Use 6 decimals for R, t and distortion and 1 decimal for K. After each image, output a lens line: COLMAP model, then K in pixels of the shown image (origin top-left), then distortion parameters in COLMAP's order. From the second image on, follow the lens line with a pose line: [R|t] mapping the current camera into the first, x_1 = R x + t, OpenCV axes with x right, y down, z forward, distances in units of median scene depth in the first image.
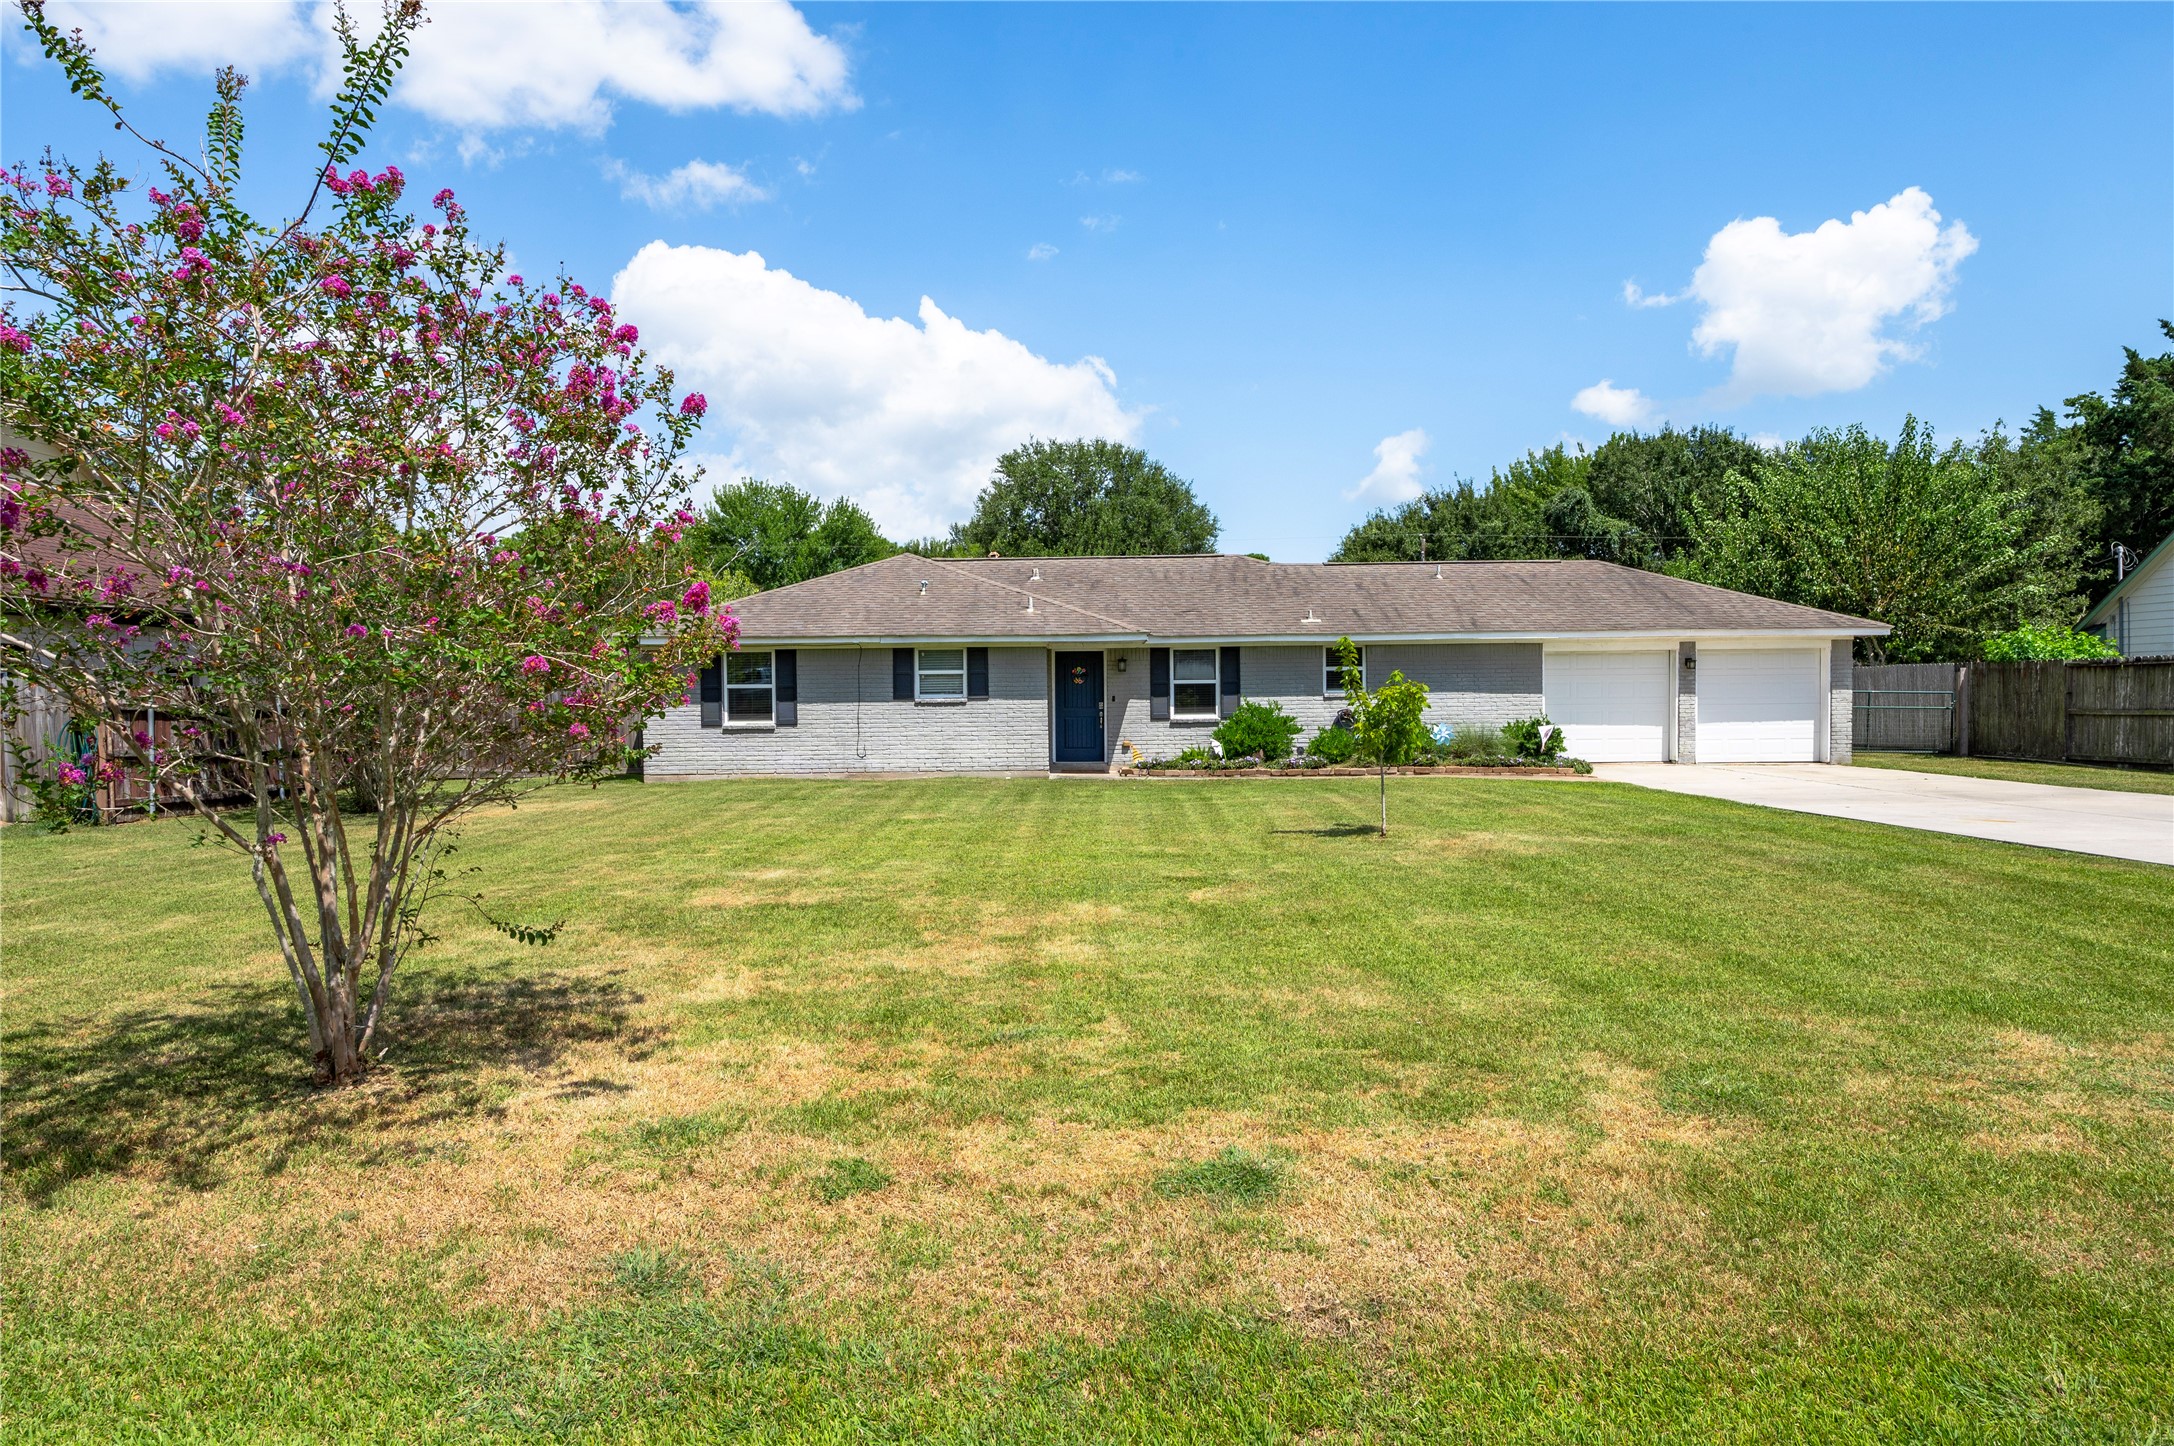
lens RADIAL K [[1289.9, 0, 1076.1], [0, 1289.9, 727.1], [0, 0, 1]] dist [-0.003534, -0.000382]
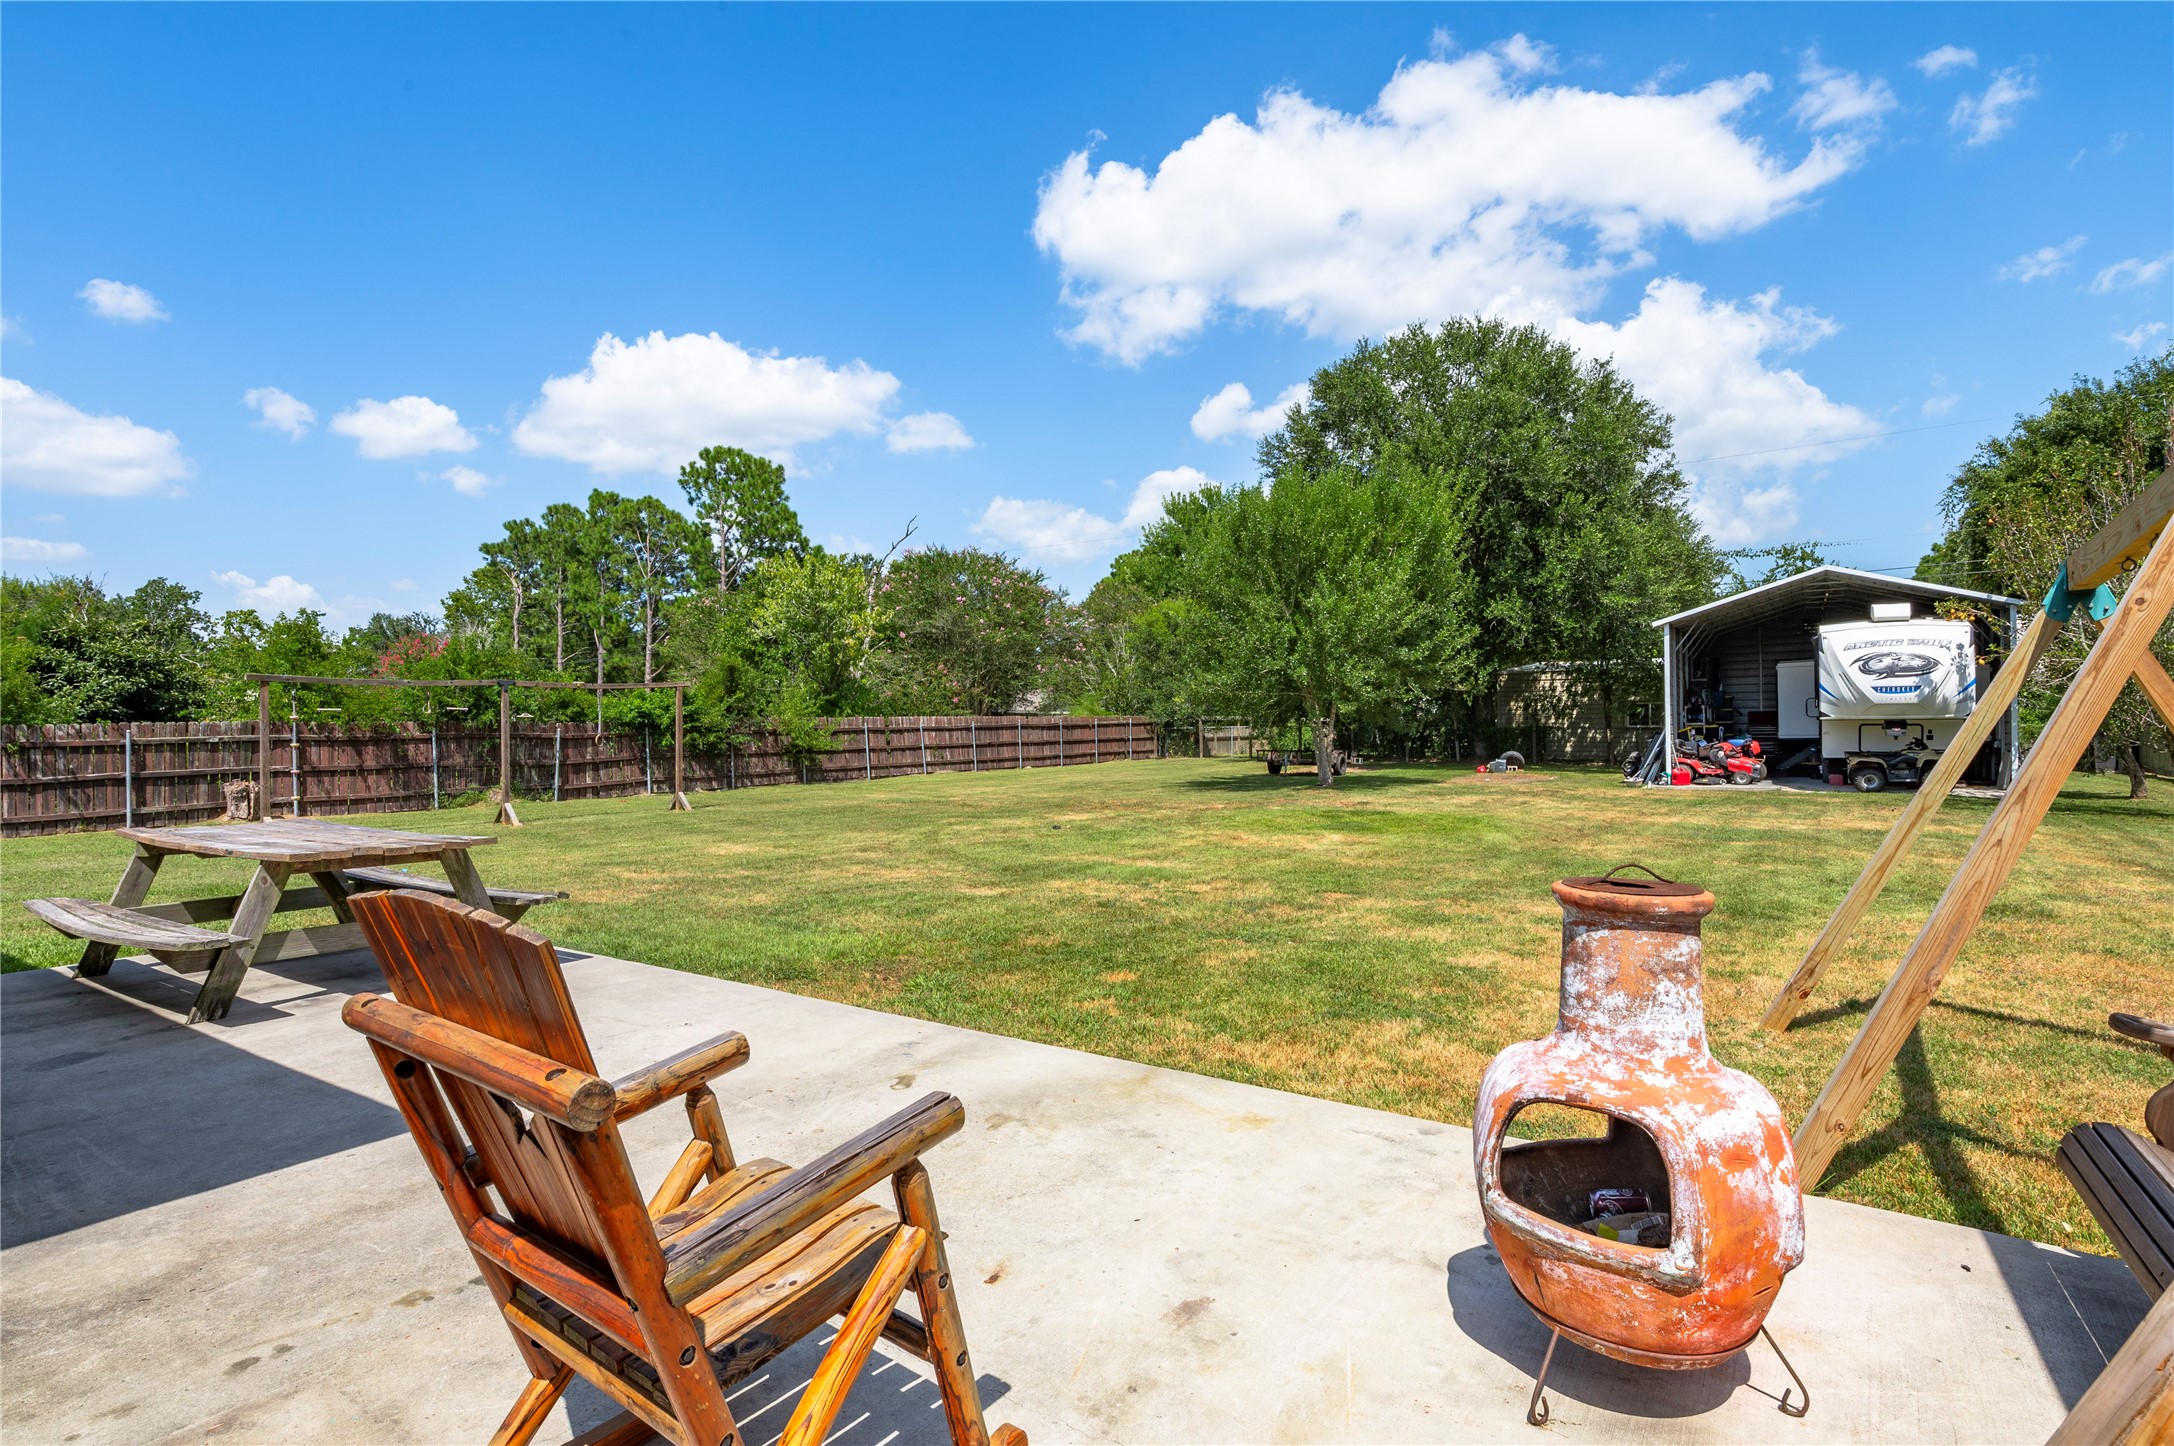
lens RADIAL K [[1021.7, 0, 1126.5], [0, 1021.7, 708.0], [0, 0, 1]] dist [0.006448, -0.002084]
pose [[0.833184, -0.005212, -0.552971, 0.463447], [-0.007326, 0.999764, -0.020461, -0.052767], [0.552947, 0.021098, 0.832949, 1.398322]]
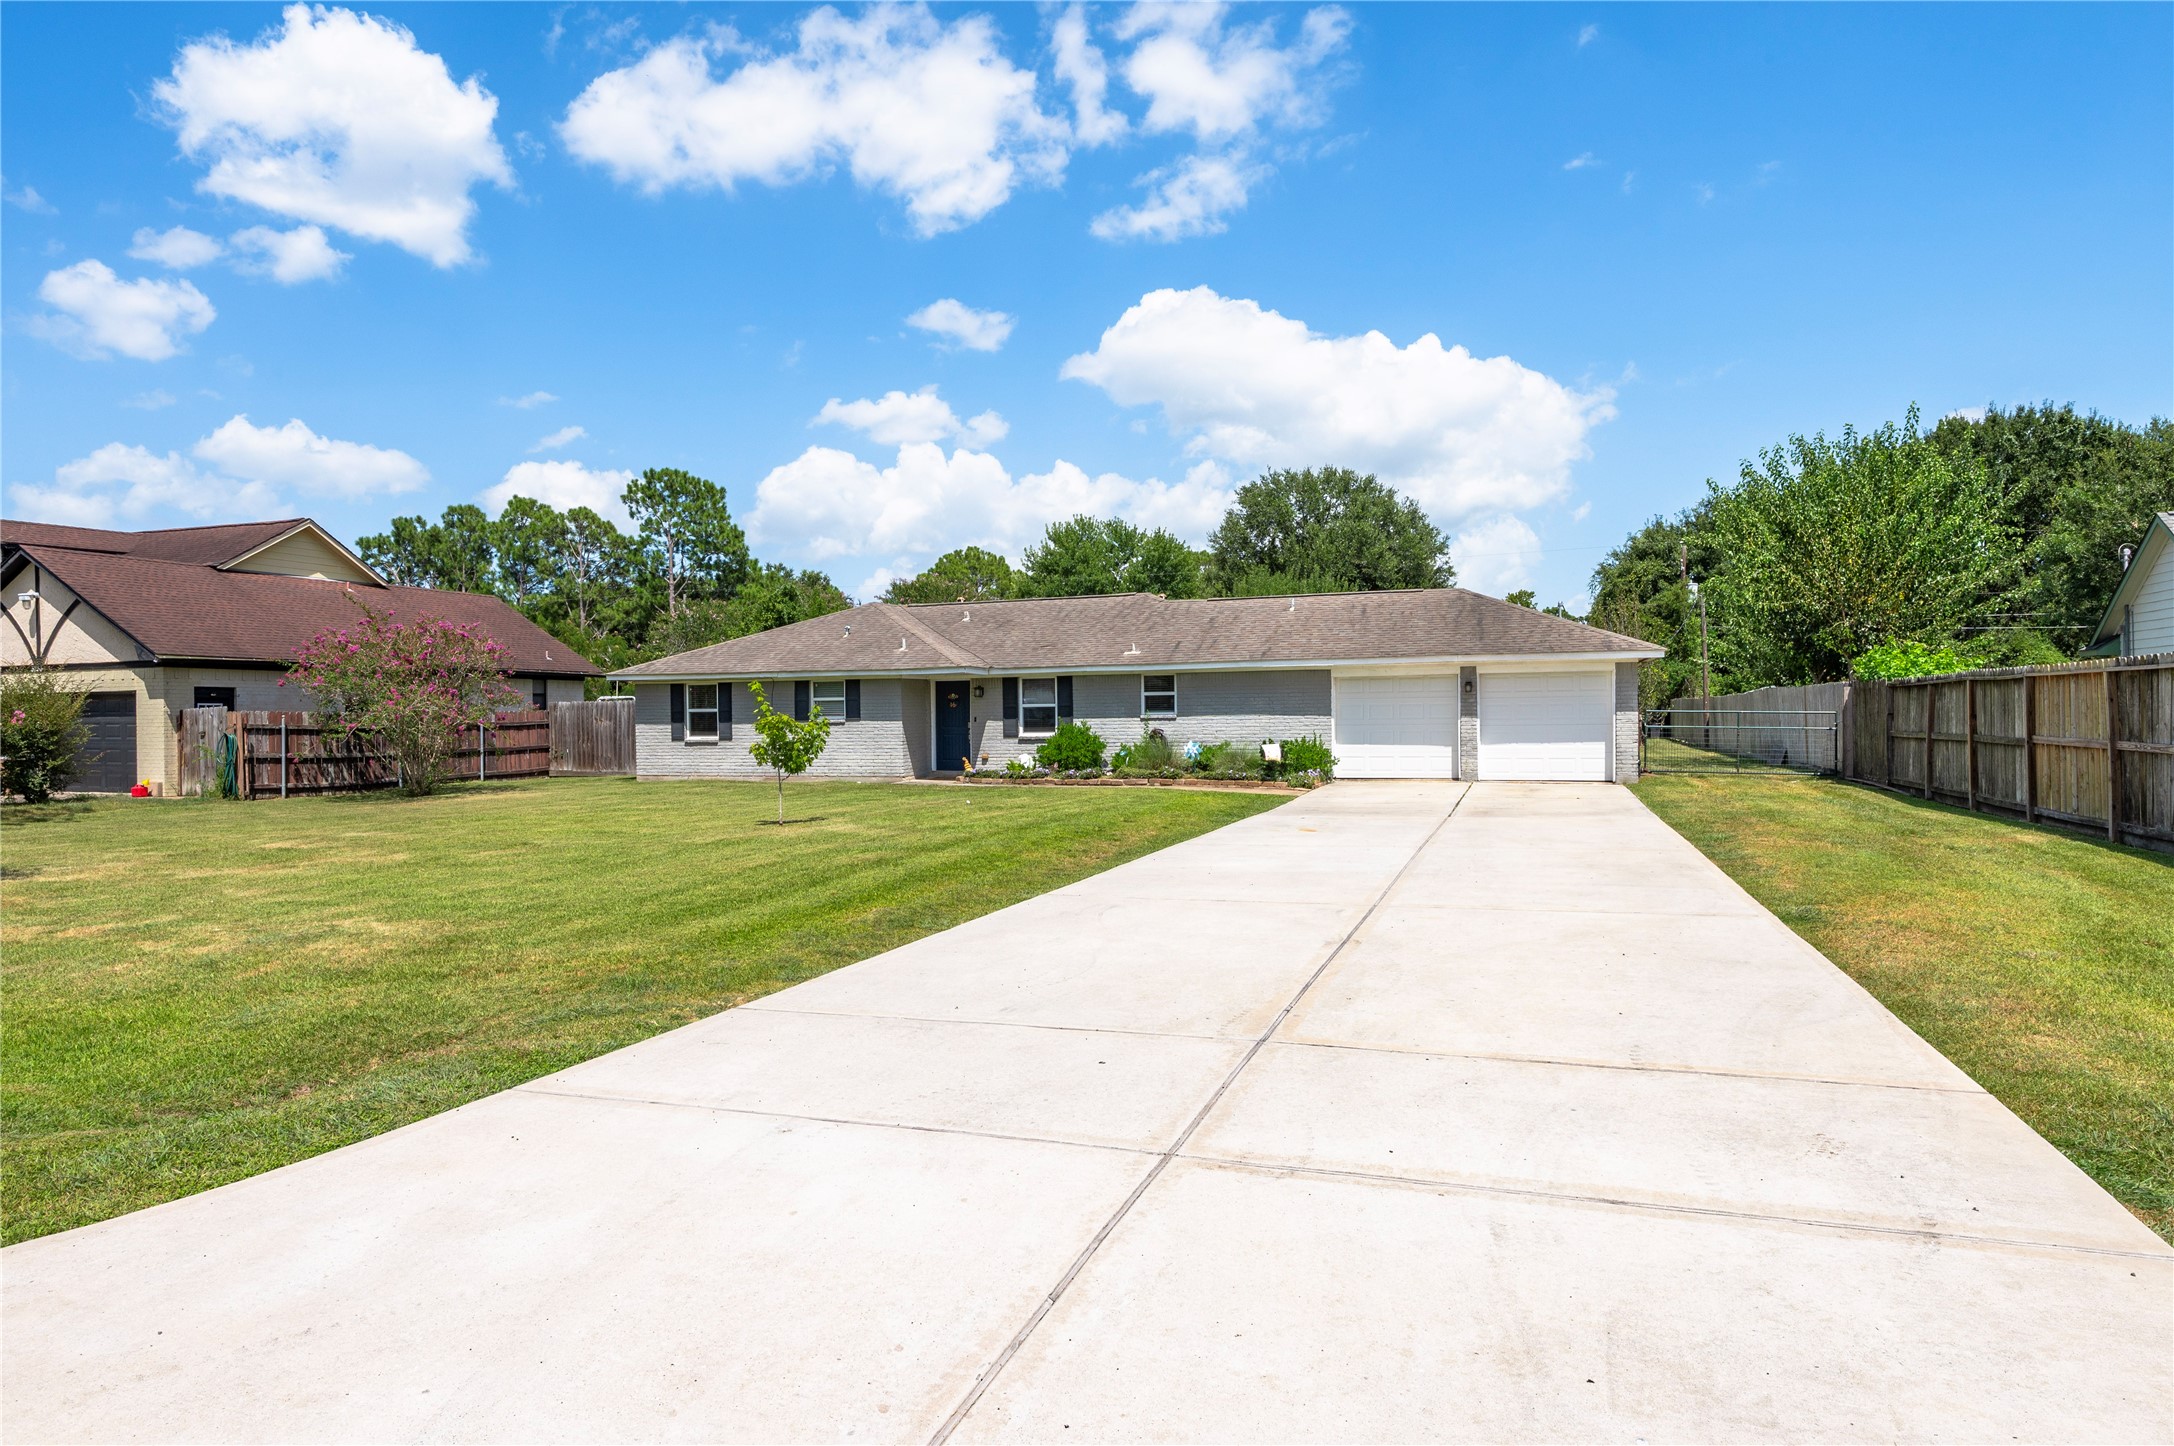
lens RADIAL K [[1265.6, 0, 1103.8], [0, 1265.6, 717.0], [0, 0, 1]] dist [-0.005791, -0.000167]
pose [[0.942089, 0.000115, -0.335362, 0.546516], [-0.005527, 0.999869, -0.015183, -0.006812], [0.335317, 0.016158, 0.941967, -0.091596]]
